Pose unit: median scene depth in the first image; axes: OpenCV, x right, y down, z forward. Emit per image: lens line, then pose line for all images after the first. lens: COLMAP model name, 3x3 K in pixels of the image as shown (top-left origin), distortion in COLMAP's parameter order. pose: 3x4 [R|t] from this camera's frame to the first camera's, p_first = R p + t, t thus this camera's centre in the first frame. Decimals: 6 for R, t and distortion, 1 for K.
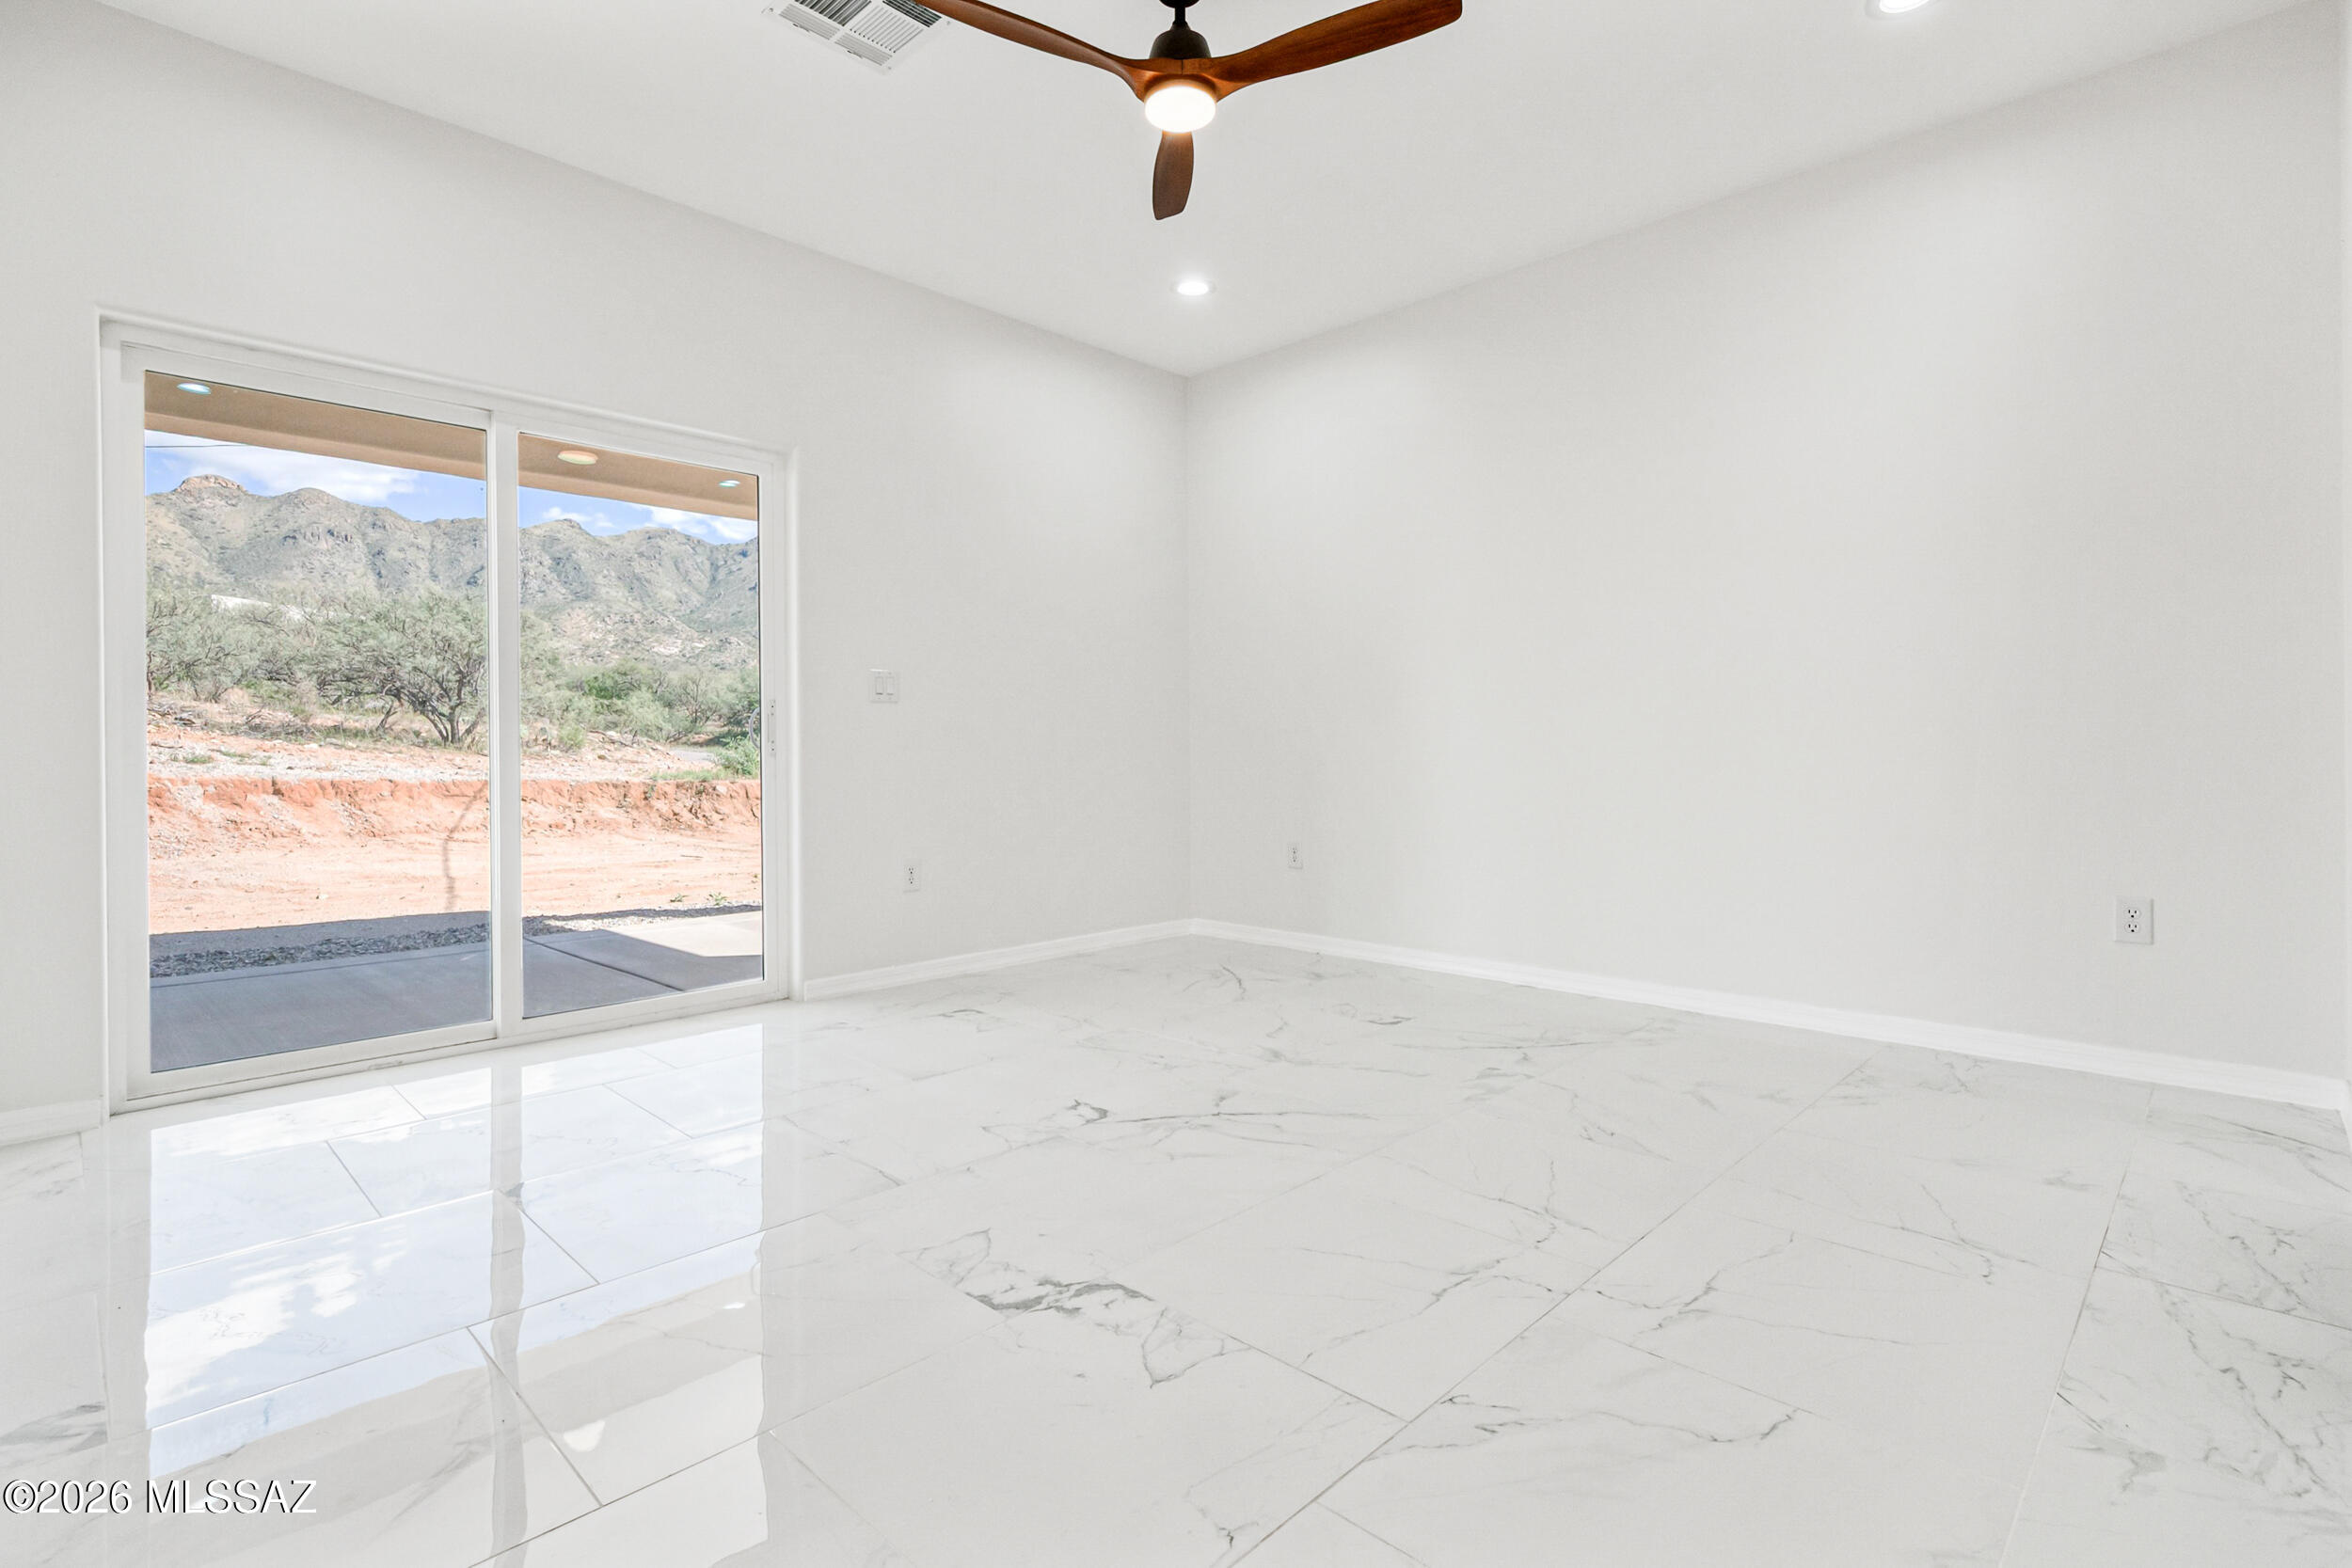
lens RADIAL K [[1106.1, 0, 1160.6], [0, 1106.1, 732.4], [0, 0, 1]] dist [0.014295, -0.000642]
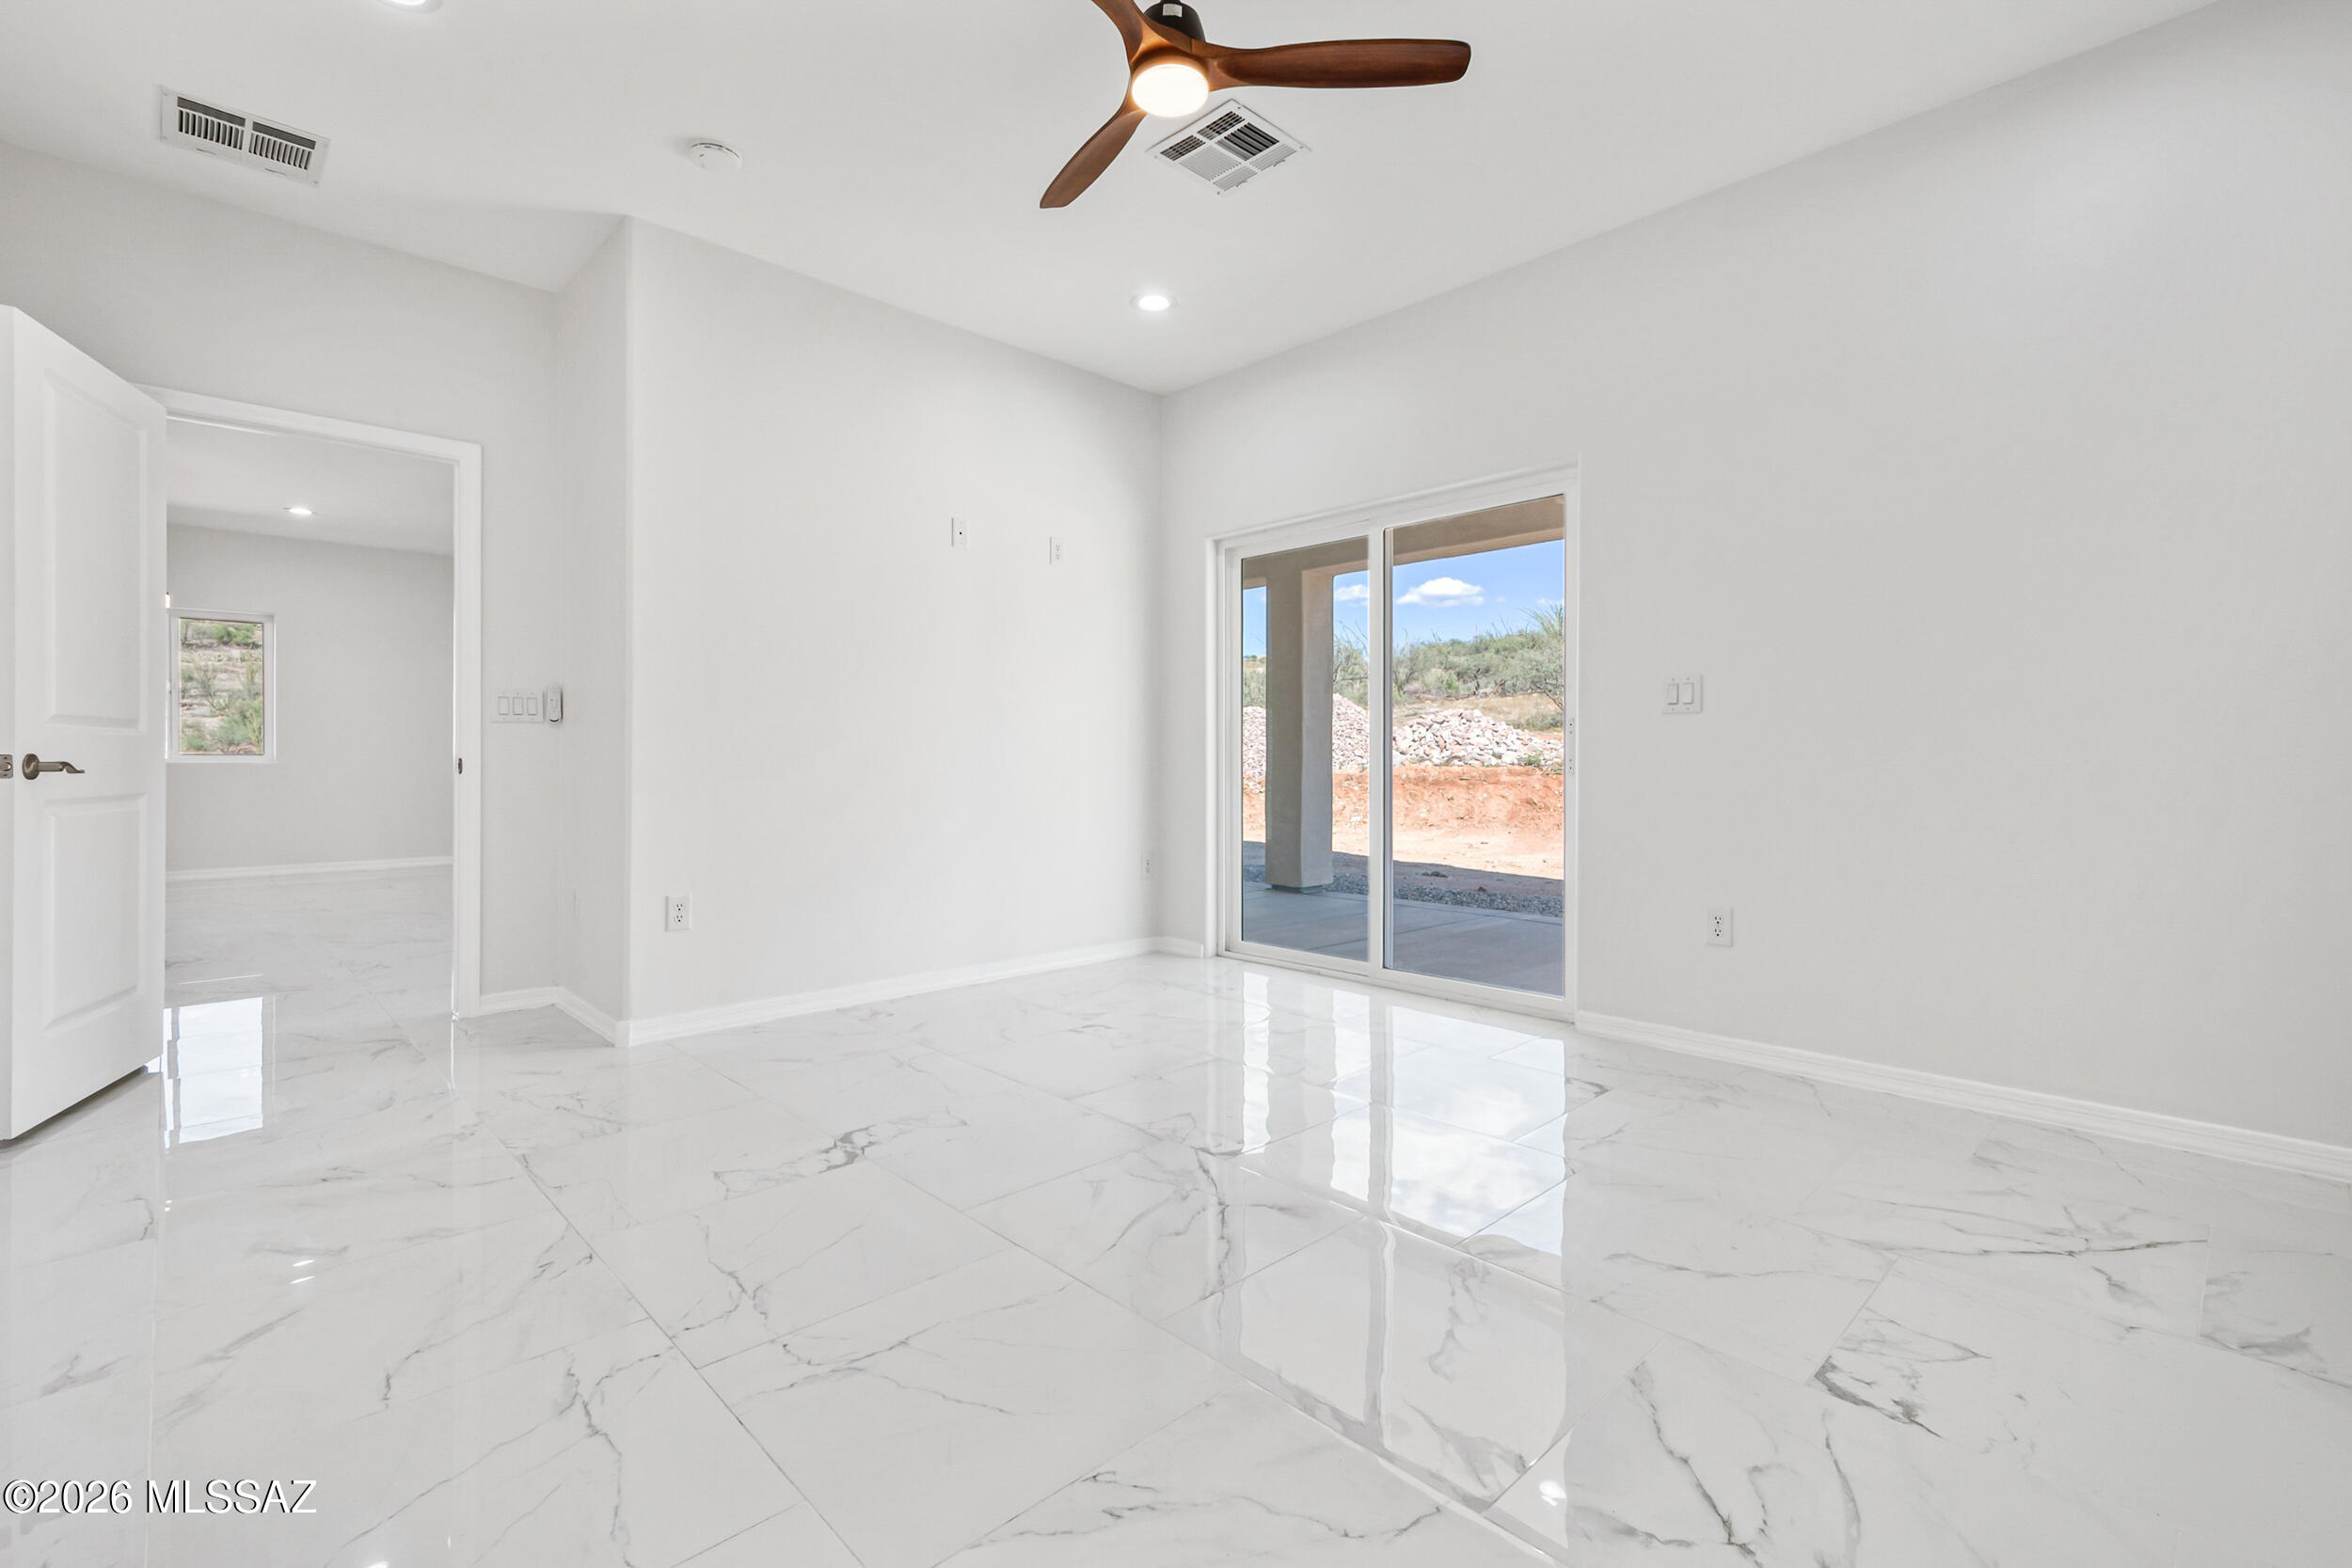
lens RADIAL K [[1035.8, 0, 1175.6], [0, 1035.8, 757.9], [0, 0, 1]] dist [0.010793, -0.000252]
pose [[-0.022183, 0.005565, -0.999738, 0.839841], [0.018700, 0.999812, 0.005150, -0.007815], [0.999579, -0.018581, -0.022283, 0.966245]]
